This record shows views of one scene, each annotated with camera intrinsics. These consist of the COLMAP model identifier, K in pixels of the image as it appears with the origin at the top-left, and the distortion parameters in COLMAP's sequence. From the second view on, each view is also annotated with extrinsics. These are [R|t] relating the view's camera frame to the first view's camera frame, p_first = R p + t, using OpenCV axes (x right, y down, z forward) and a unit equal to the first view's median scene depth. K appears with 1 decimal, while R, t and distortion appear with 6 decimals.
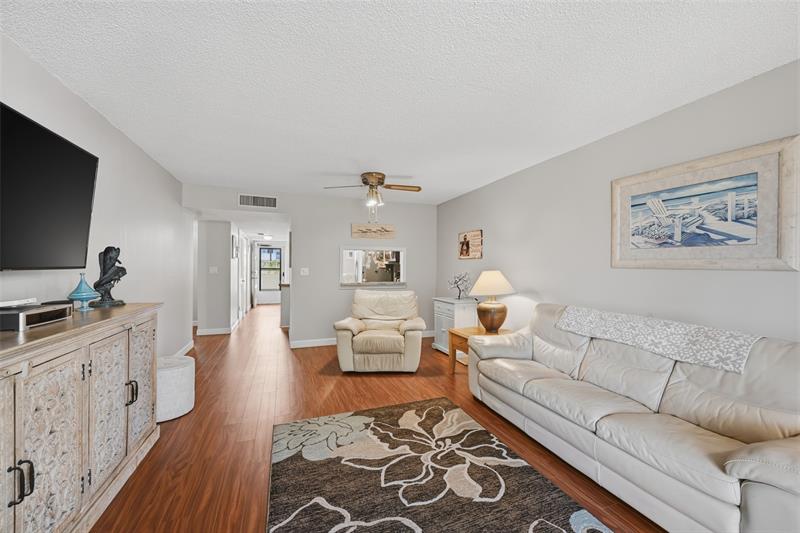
lens RADIAL K [[320.2, 0, 407.3], [0, 320.2, 267.8], [0, 0, 1]] dist [-0.000542, -0.000075]
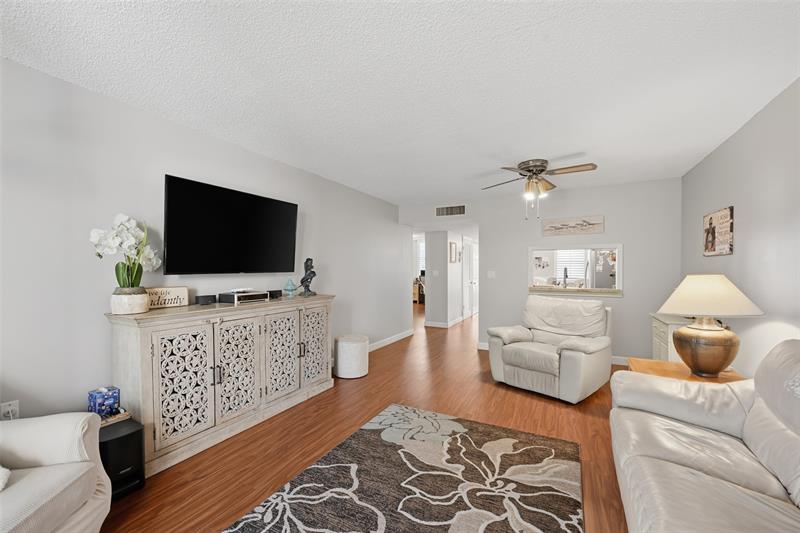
lens RADIAL K [[328.3, 0, 400.6], [0, 328.3, 274.8], [0, 0, 1]] dist [0.000794, 0.000027]
pose [[0.654649, 0.006157, -0.755908, 0.492968], [0.003188, 0.999935, 0.010906, 0.000047], [0.755927, -0.009550, 0.654587, 0.220245]]
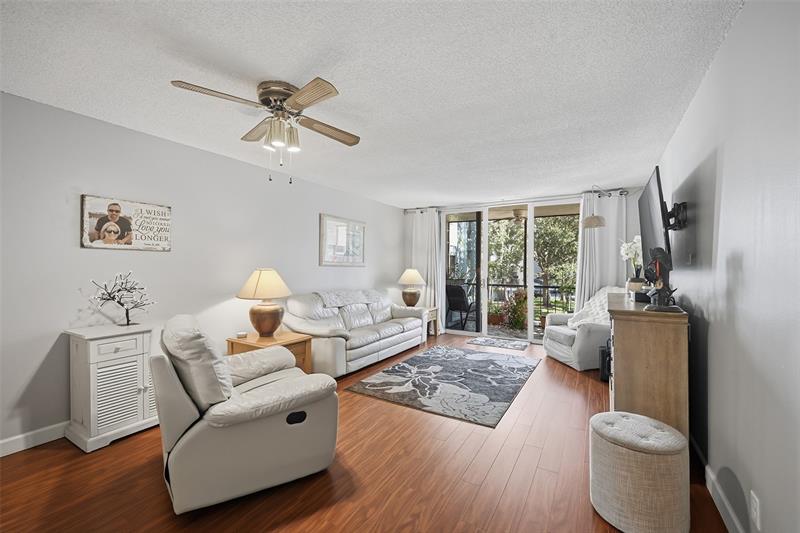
lens RADIAL K [[320.2, 0, 407.3], [0, 320.2, 267.8], [0, 0, 1]] dist [-0.000542, -0.000075]
pose [[-0.618692, -0.009518, 0.785576, -0.968532], [-0.005118, 0.999954, 0.008085, -0.006715], [-0.785617, 0.000982, -0.618713, 1.727348]]
